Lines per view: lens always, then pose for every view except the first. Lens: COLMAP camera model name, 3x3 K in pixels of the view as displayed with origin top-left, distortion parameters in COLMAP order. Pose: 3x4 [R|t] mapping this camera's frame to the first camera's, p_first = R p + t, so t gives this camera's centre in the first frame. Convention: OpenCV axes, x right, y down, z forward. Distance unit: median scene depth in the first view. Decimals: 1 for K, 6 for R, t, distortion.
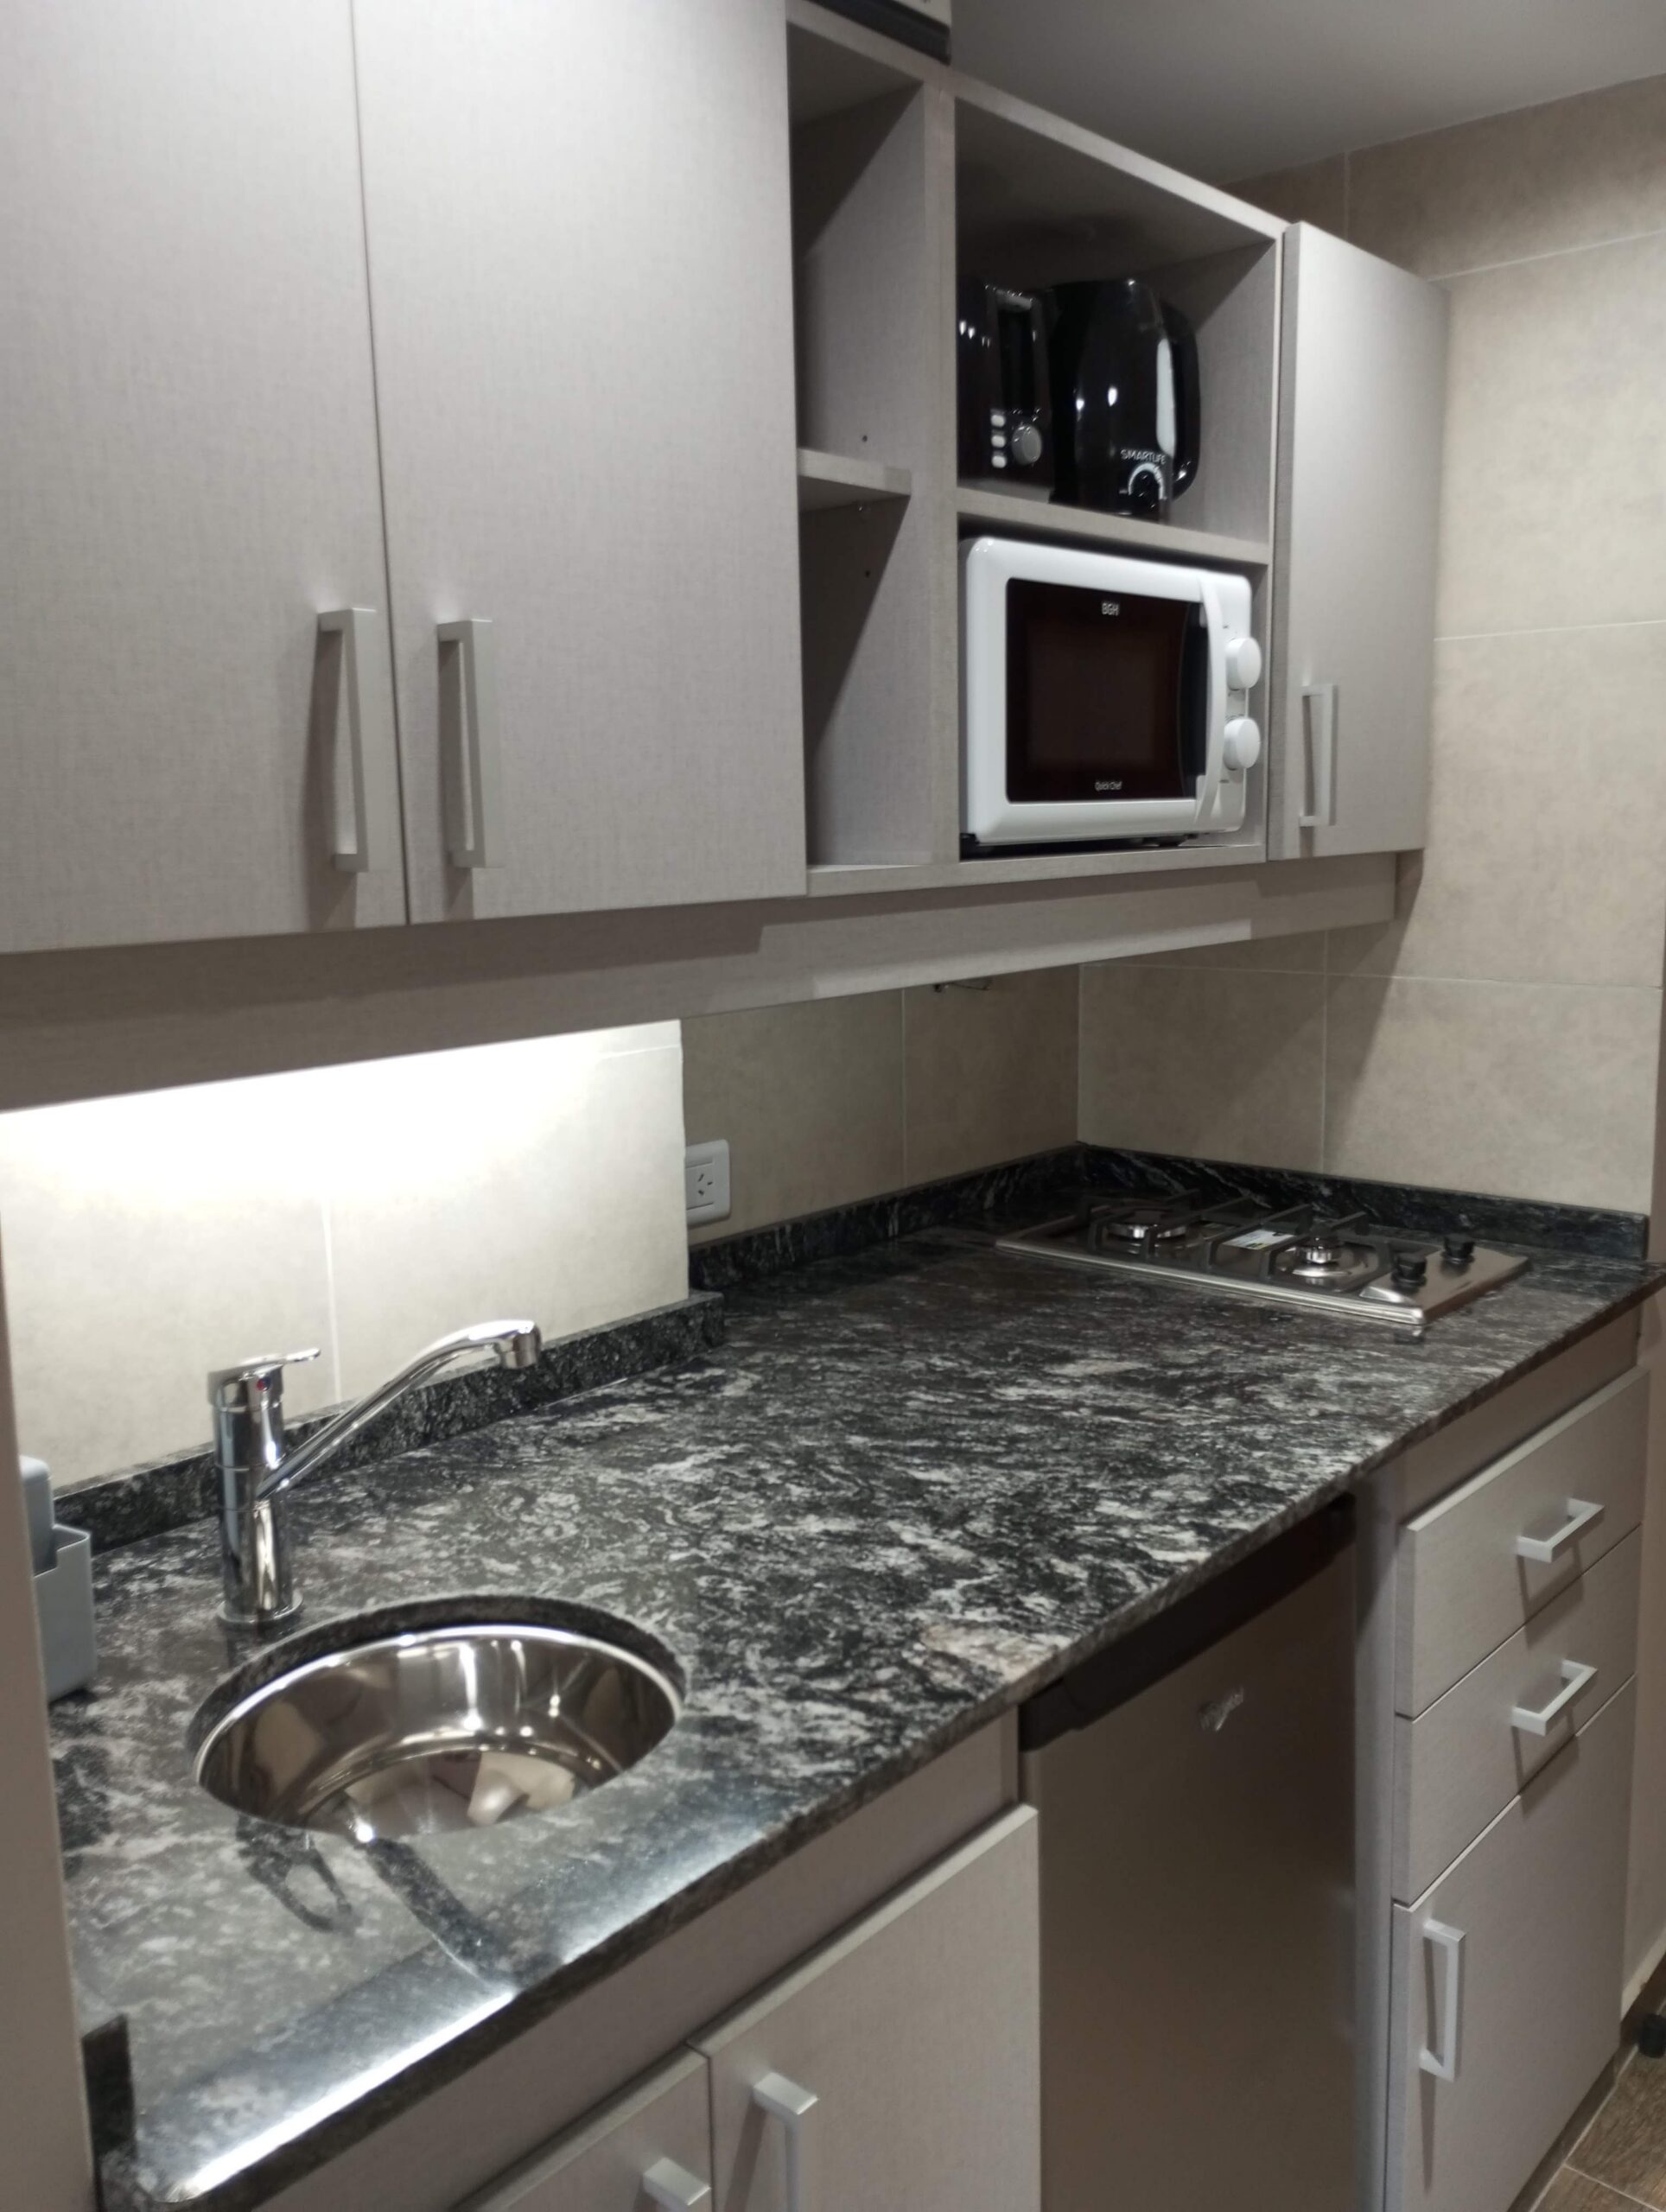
lens RADIAL K [[1860.0, 0, 826.6], [0, 1860.0, 1105.3], [0, 0, 1]] dist [0.036616, -0.013350]
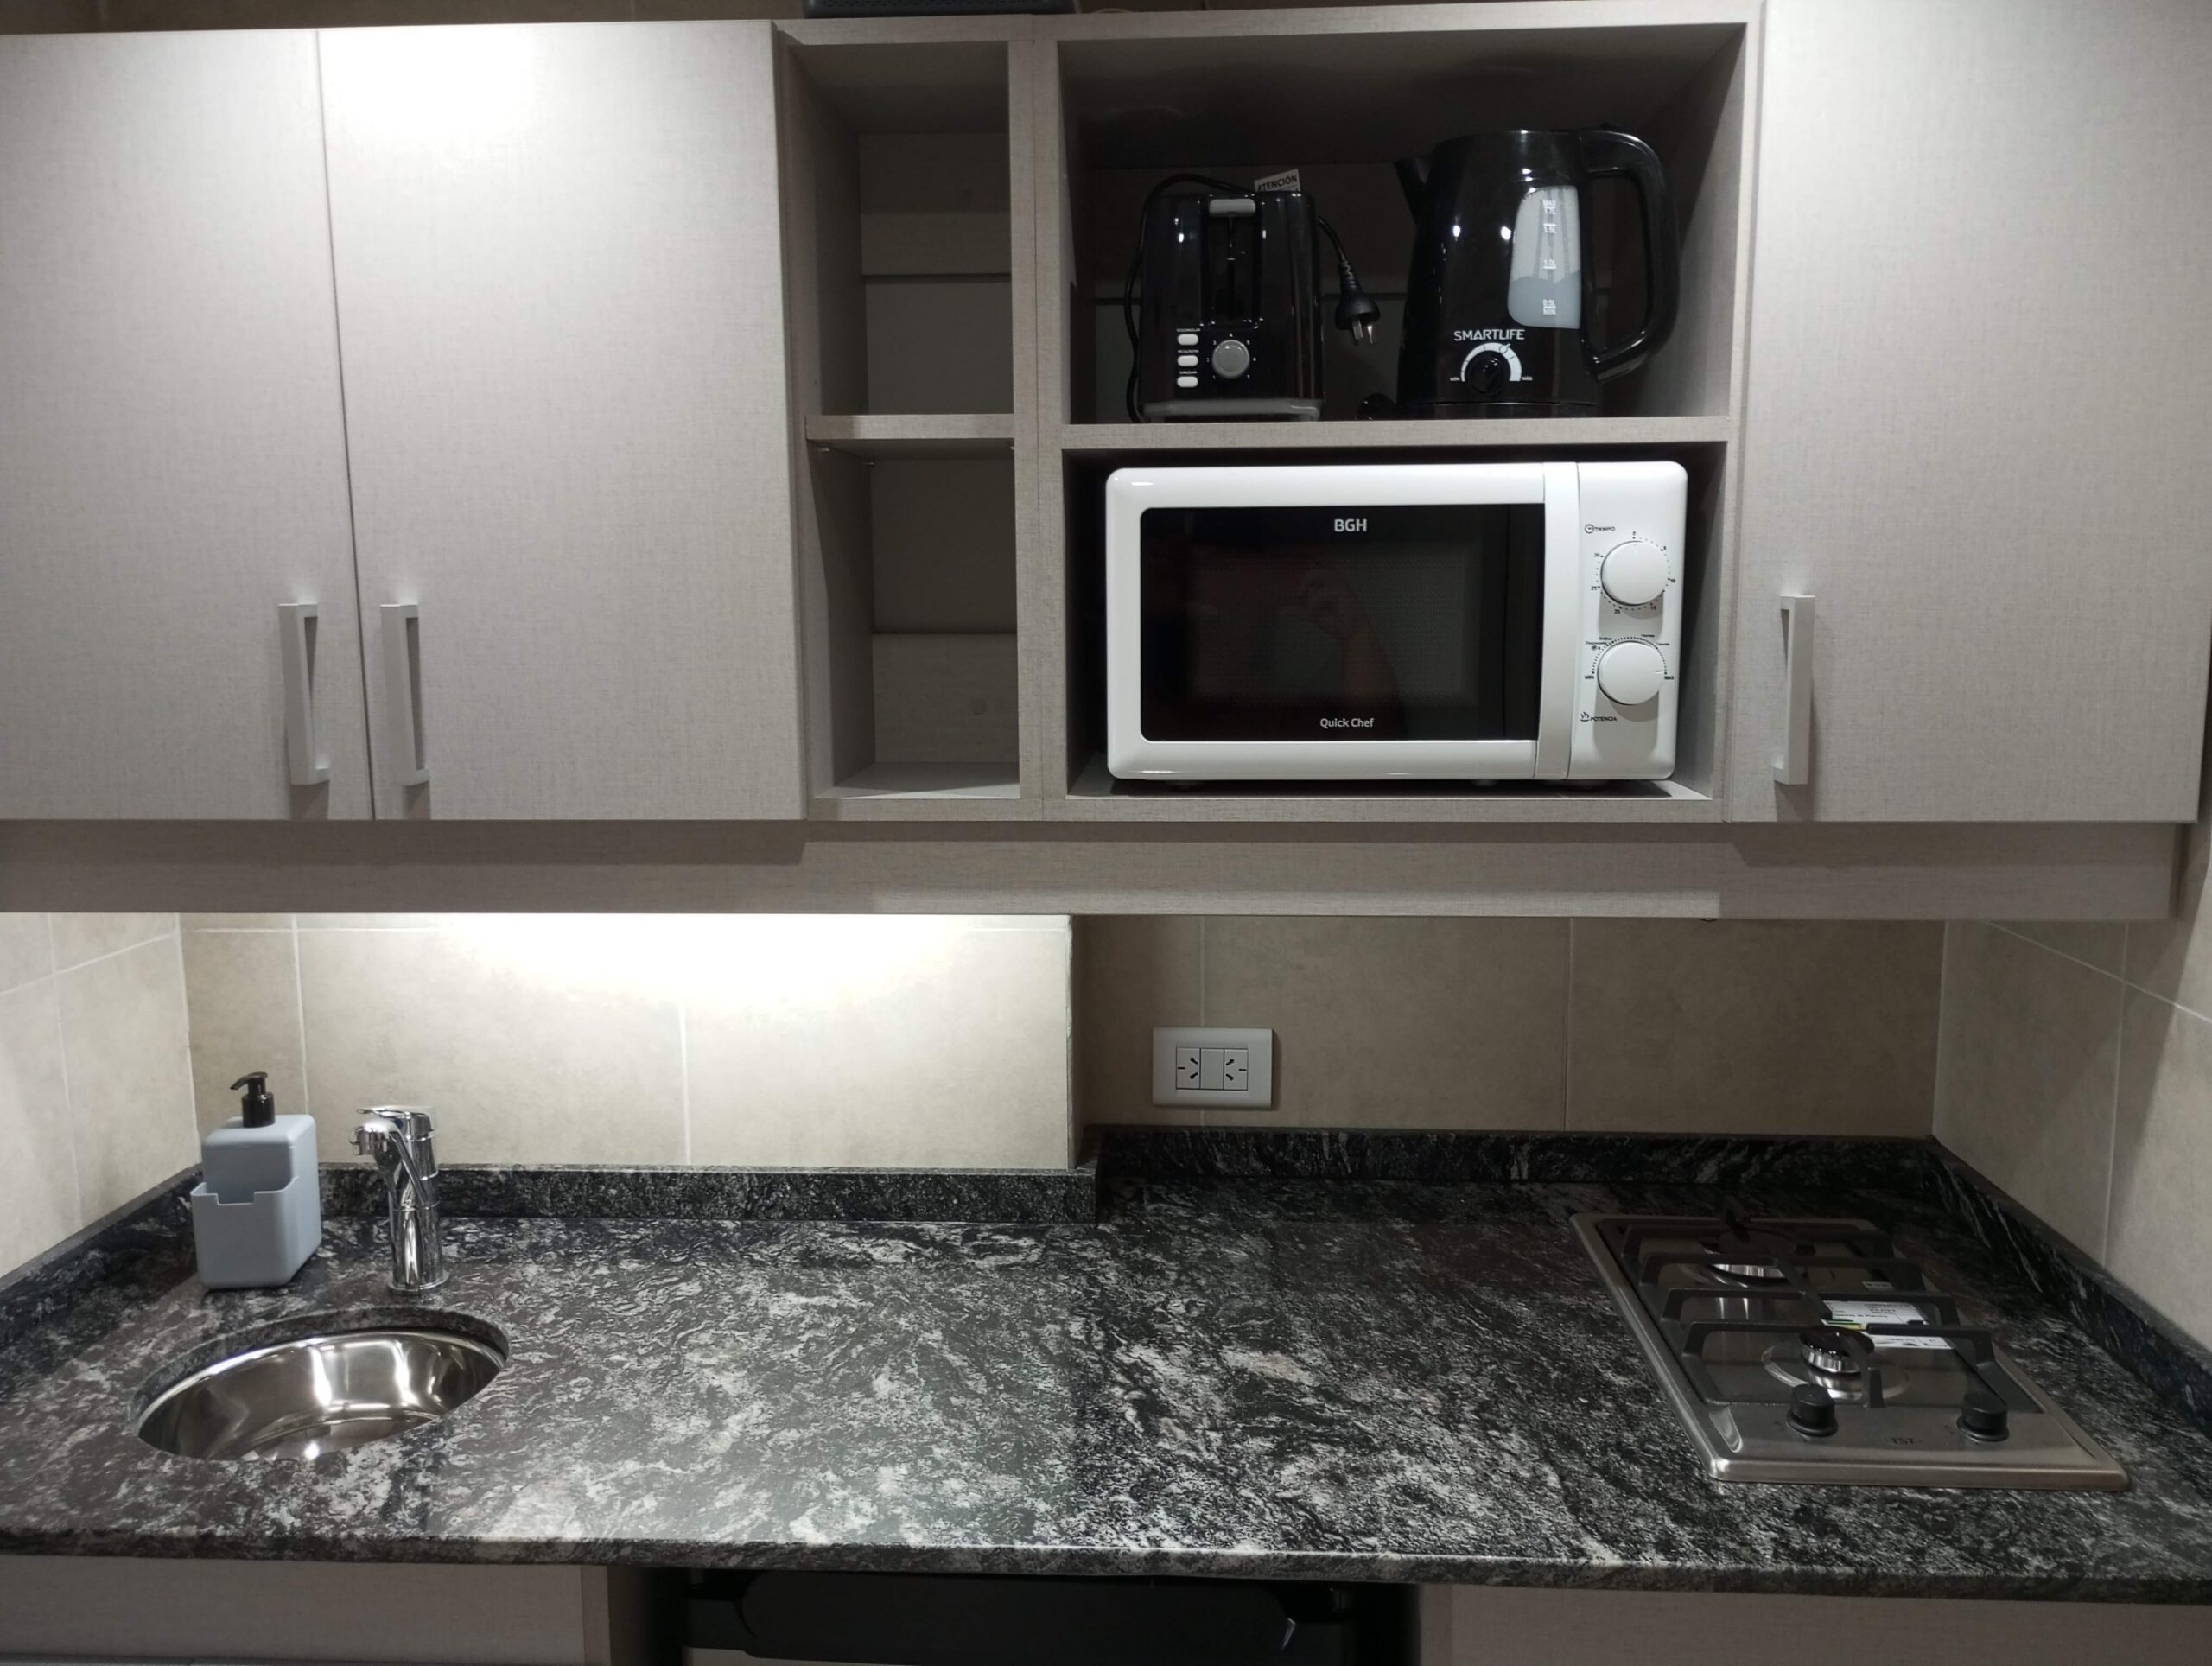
lens RADIAL K [[1860.0, 0, 1095.8], [0, 1860.0, 829.4], [0, 0, 1]] dist [0.036616, -0.013350]
pose [[0.605987, 0.125653, -0.785488, 0.847743], [-0.131615, 0.989674, 0.056778, -0.170440], [0.784511, 0.068975, 0.616267, 0.403021]]
